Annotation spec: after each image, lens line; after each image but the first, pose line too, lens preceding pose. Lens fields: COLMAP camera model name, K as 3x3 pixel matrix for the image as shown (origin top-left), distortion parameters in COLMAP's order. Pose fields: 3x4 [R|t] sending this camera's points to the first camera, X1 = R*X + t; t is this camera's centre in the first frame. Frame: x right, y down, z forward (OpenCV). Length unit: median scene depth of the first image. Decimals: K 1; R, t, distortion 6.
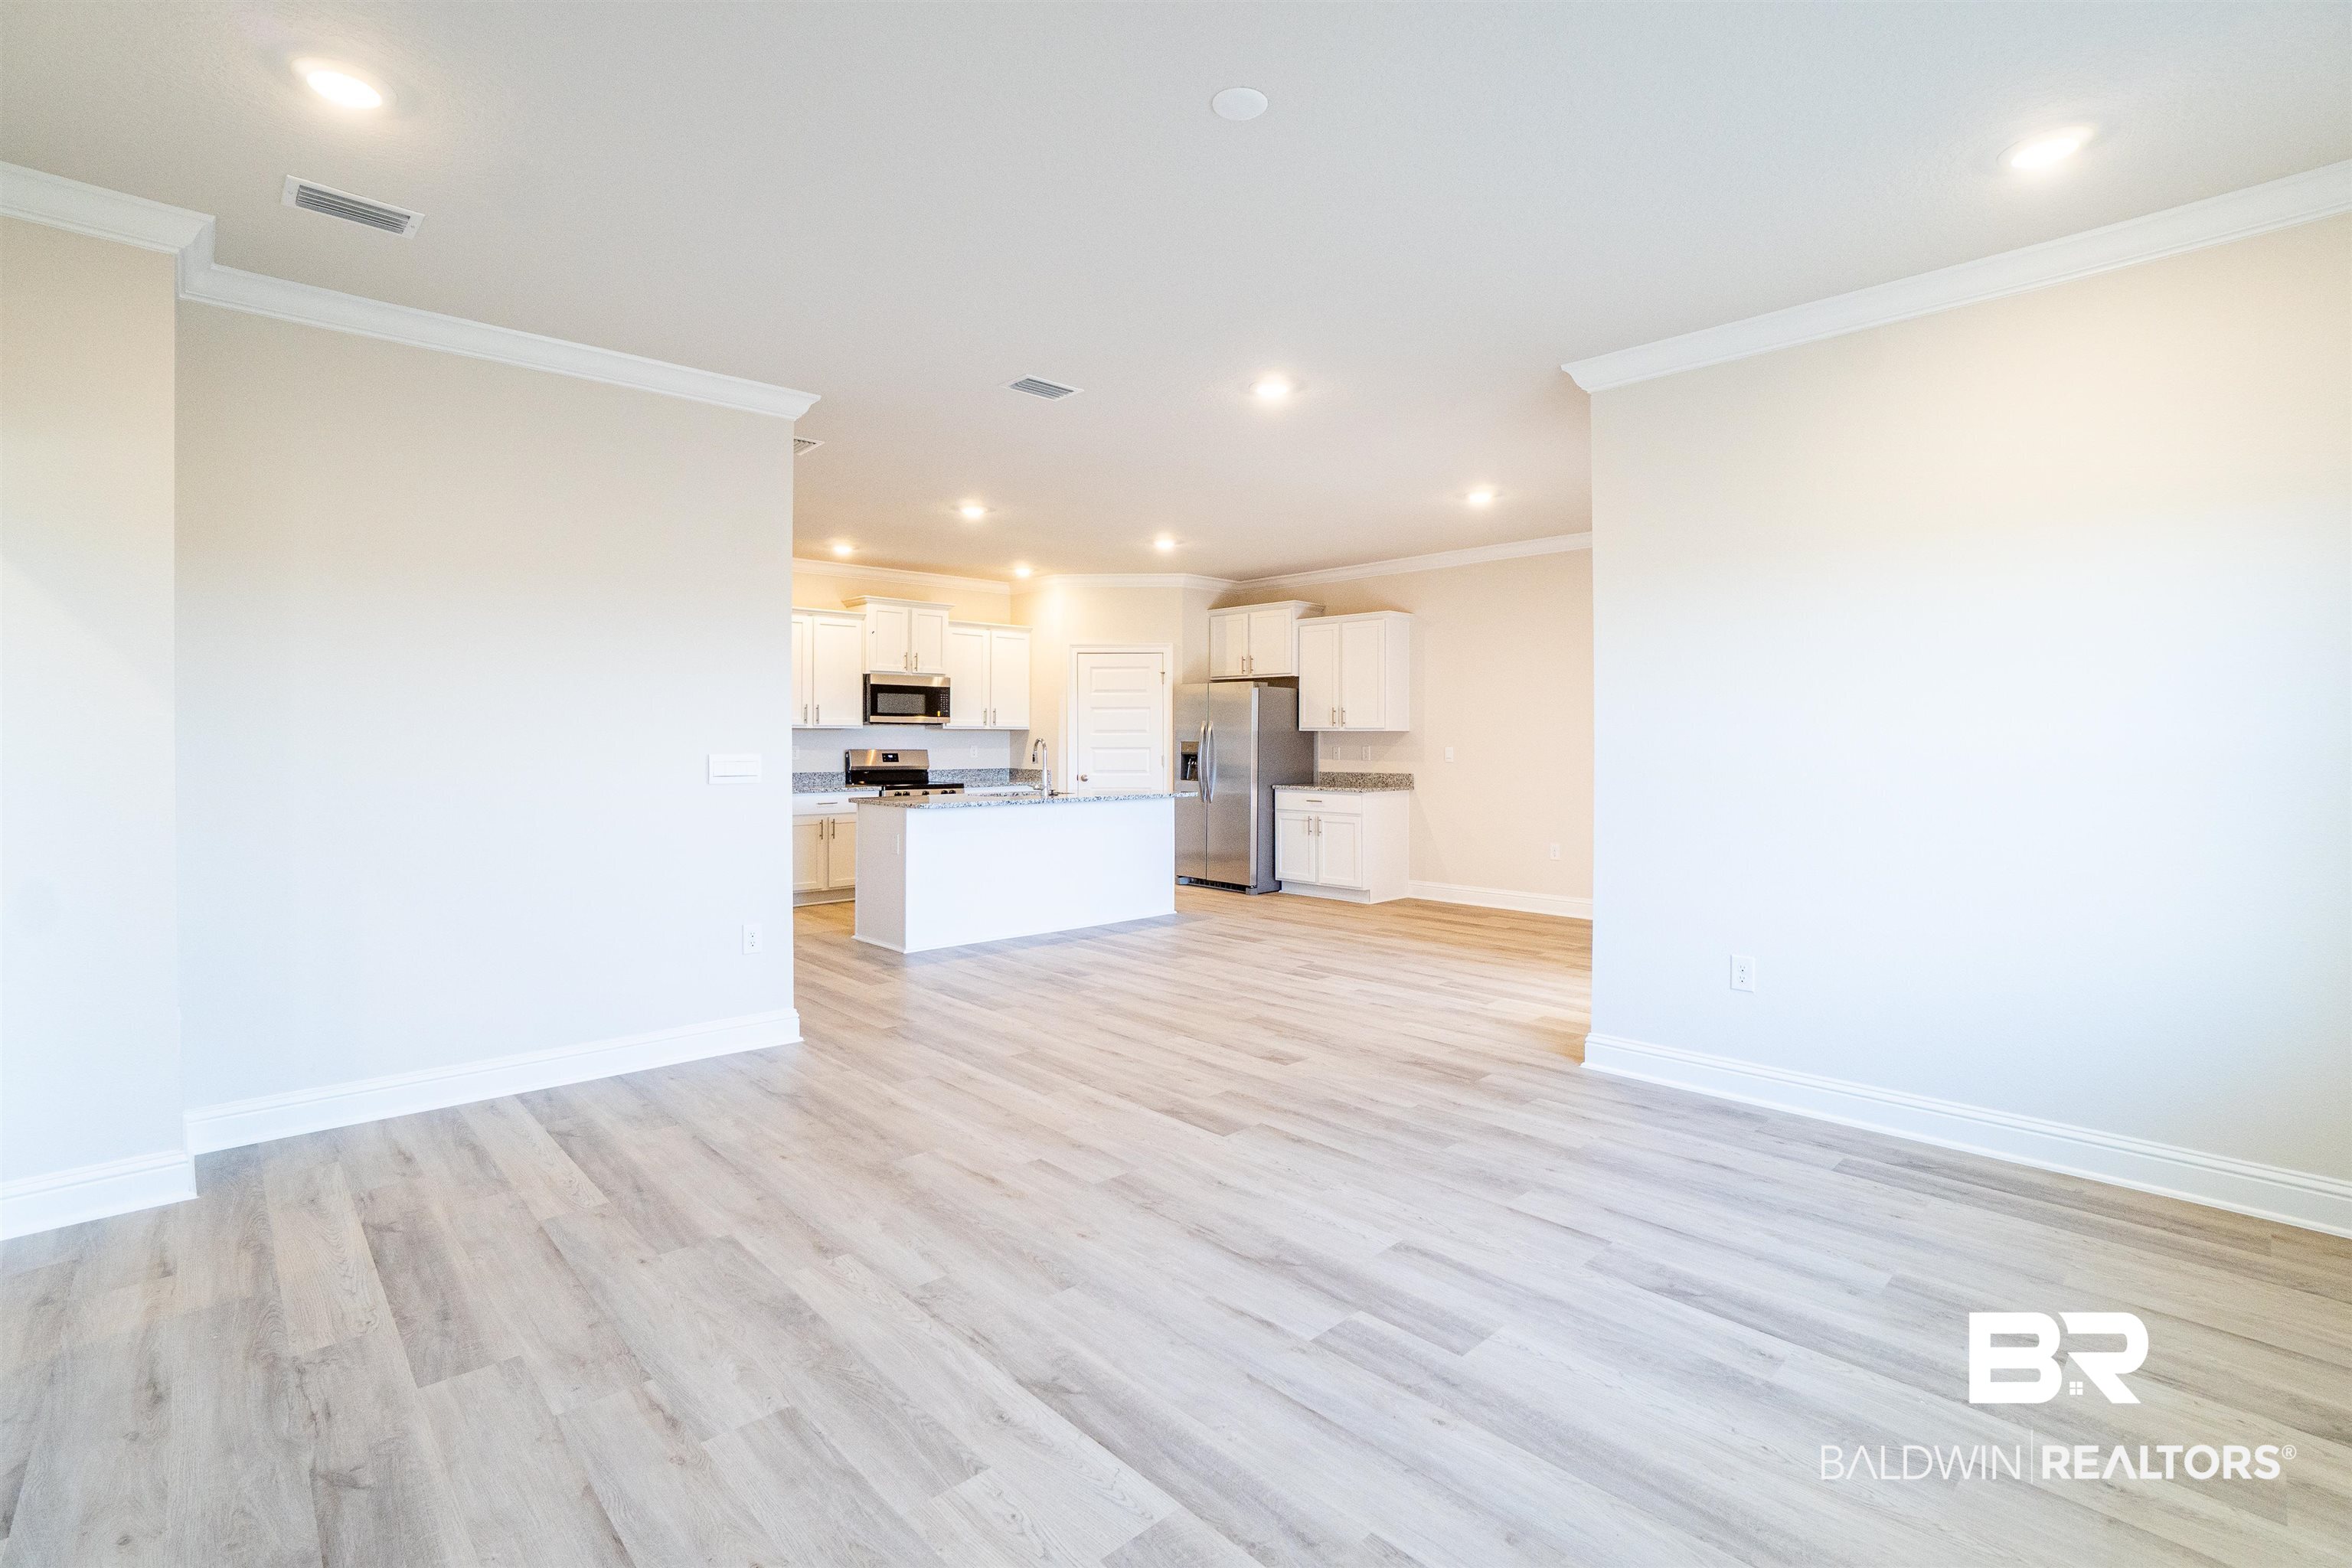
lens RADIAL K [[1142.3, 0, 1177.3], [0, 1142.3, 721.6], [0, 0, 1]] dist [-0.022350, 0.000135]
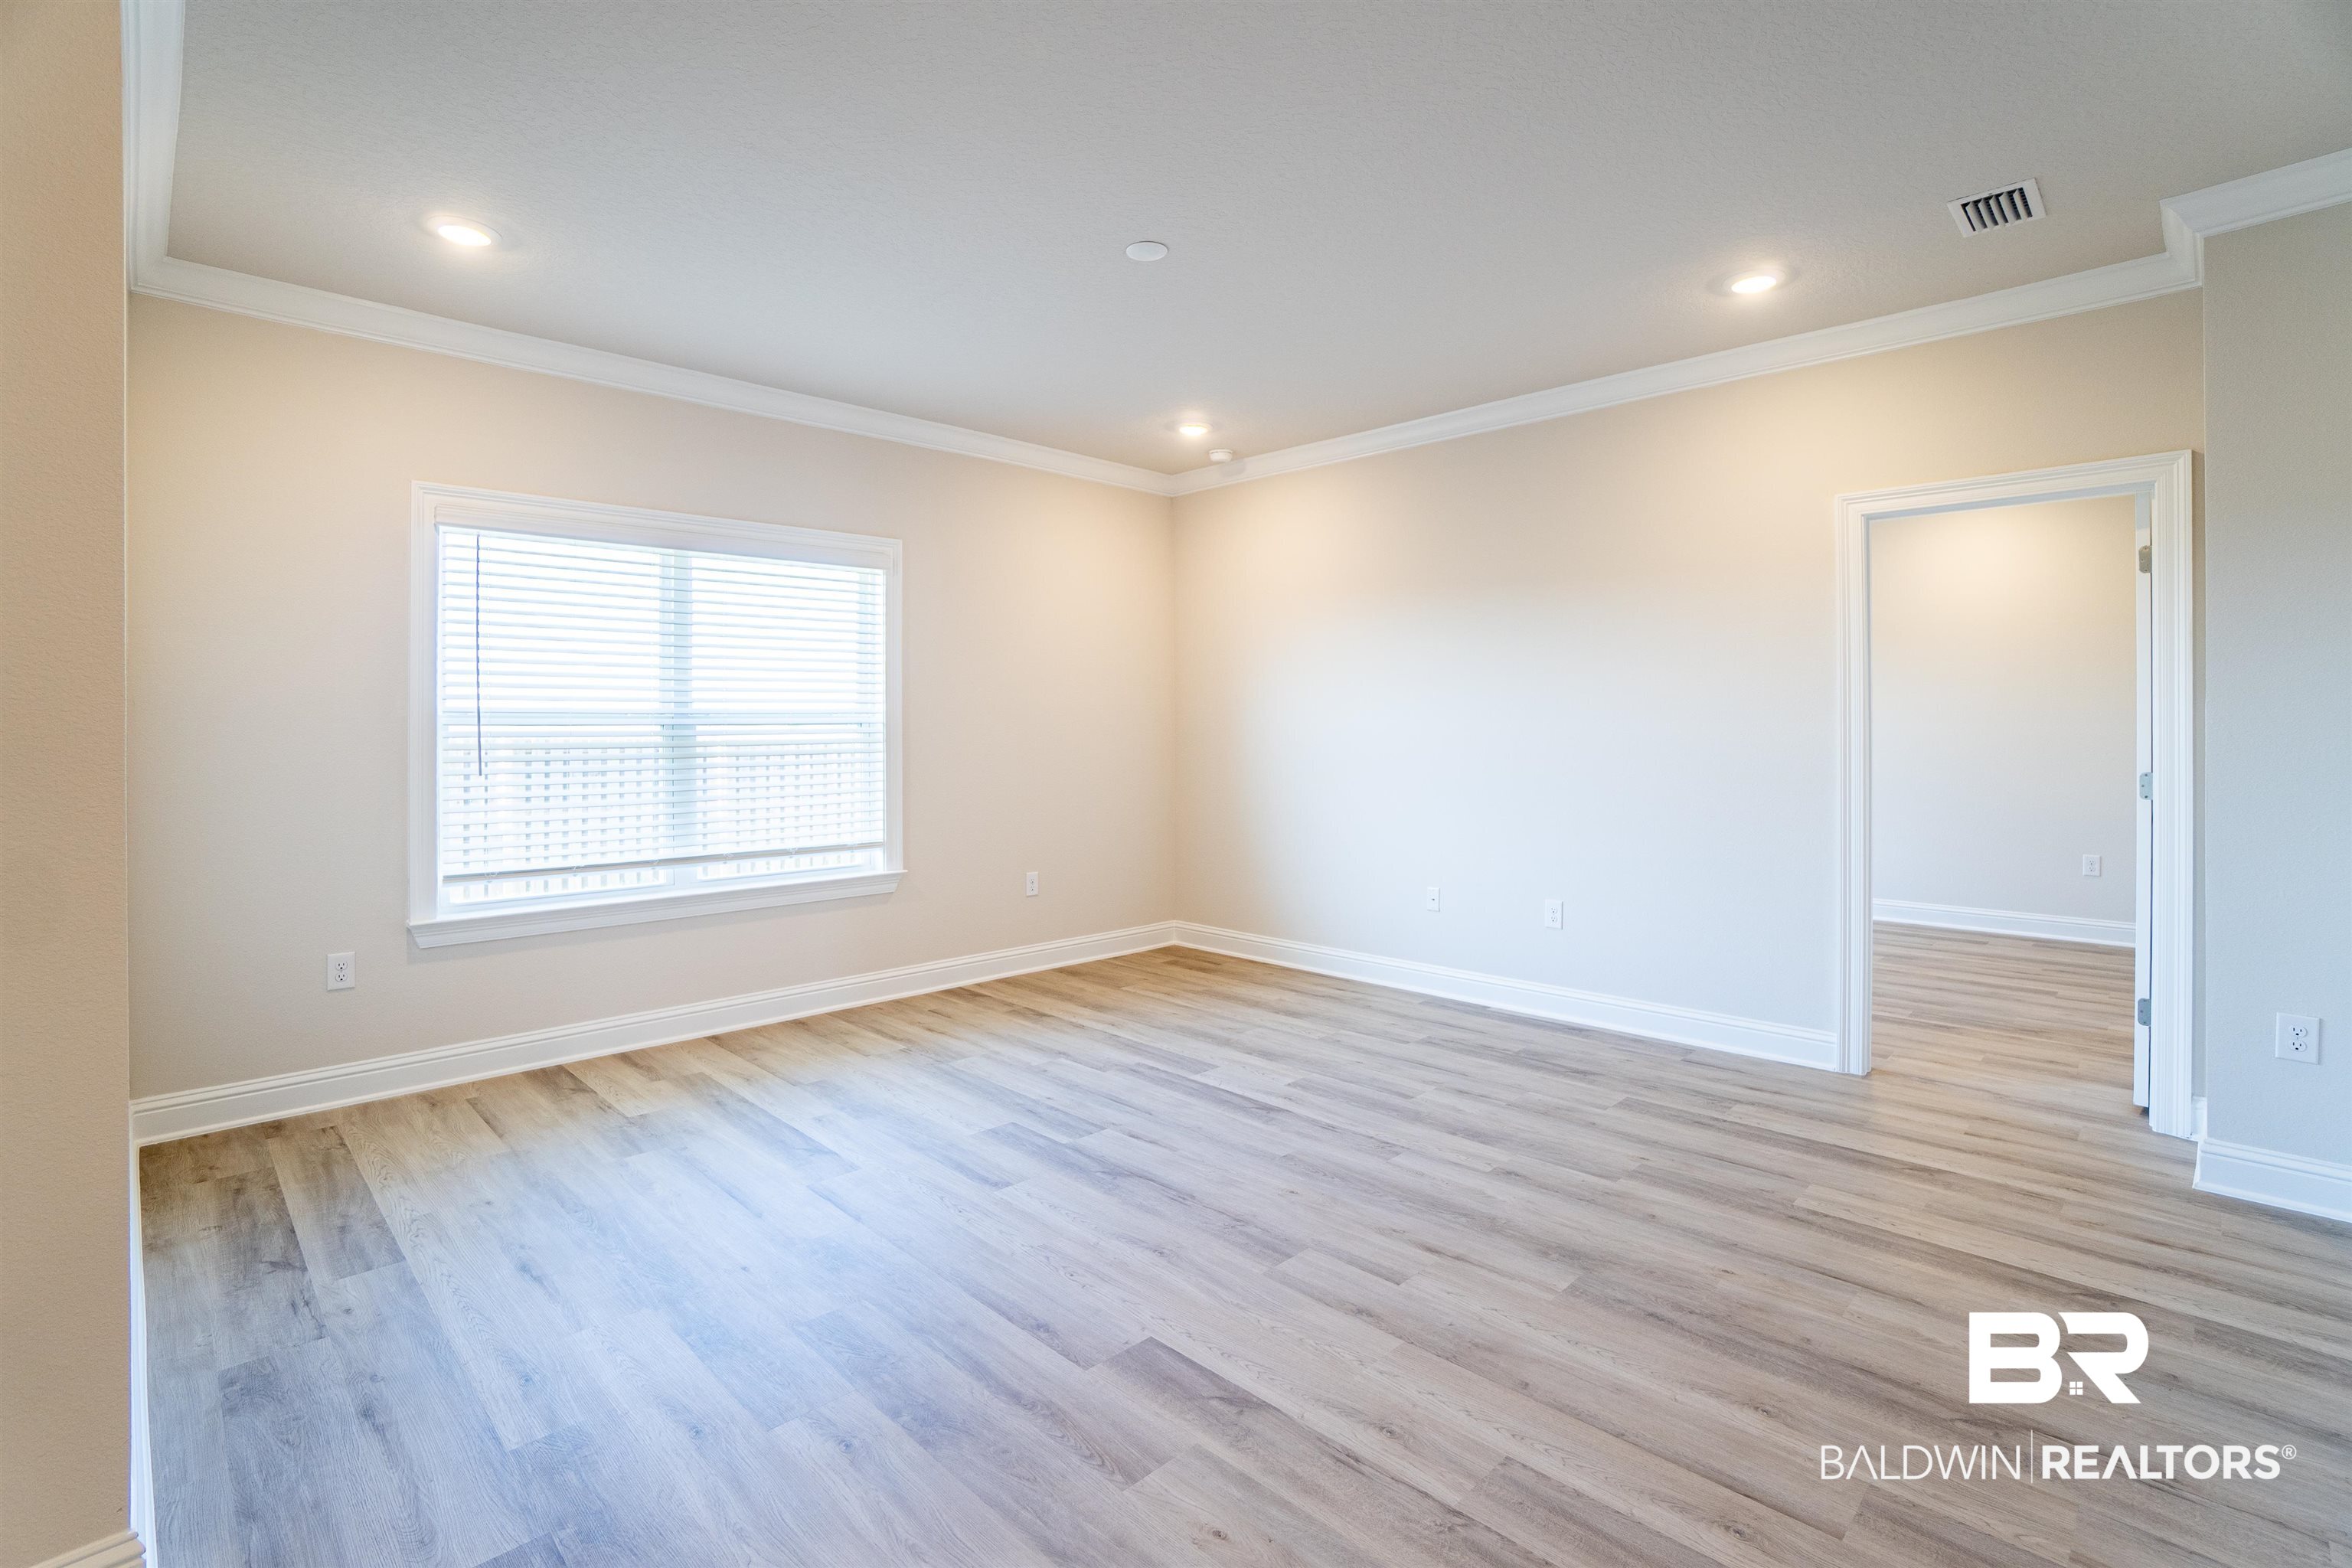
lens RADIAL K [[1142.3, 0, 1177.3], [0, 1142.3, 721.6], [0, 0, 1]] dist [-0.022350, 0.000135]
pose [[-0.999679, 0.000934, -0.025331, 0.052218], [0.001324, 0.999881, -0.015360, 0.027496], [0.025314, -0.015388, -0.999561, 2.088172]]
